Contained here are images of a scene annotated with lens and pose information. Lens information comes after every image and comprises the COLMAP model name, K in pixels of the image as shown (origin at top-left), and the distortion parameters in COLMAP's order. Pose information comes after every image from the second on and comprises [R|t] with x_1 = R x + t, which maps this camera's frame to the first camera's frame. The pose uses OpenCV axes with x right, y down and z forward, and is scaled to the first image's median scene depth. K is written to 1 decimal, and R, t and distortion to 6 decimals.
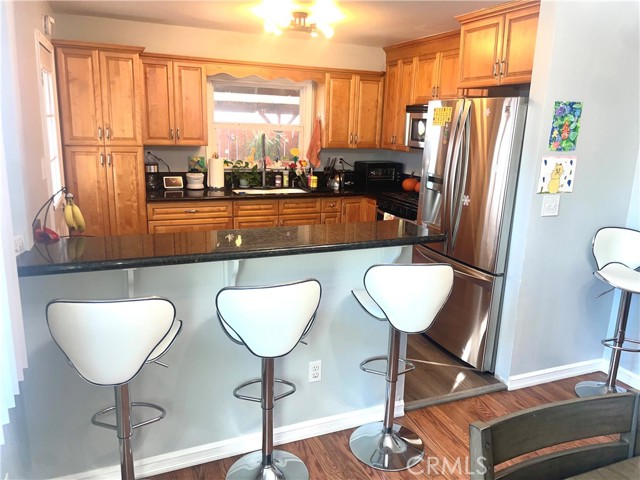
lens RADIAL K [[488.3, 0, 324.9], [0, 488.3, 235.1], [0, 0, 1]] dist [0.087528, -0.115785]
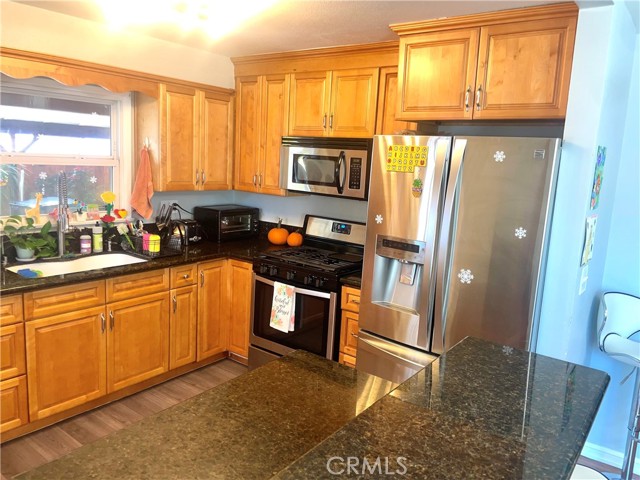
lens RADIAL K [[488.3, 0, 327.9], [0, 488.3, 235.3], [0, 0, 1]] dist [0.087528, -0.115785]
pose [[0.860481, -0.065768, 0.505220, -0.176284], [0.088858, 0.995808, -0.021710, -0.095634], [-0.501675, 0.063574, 0.862717, 0.347413]]
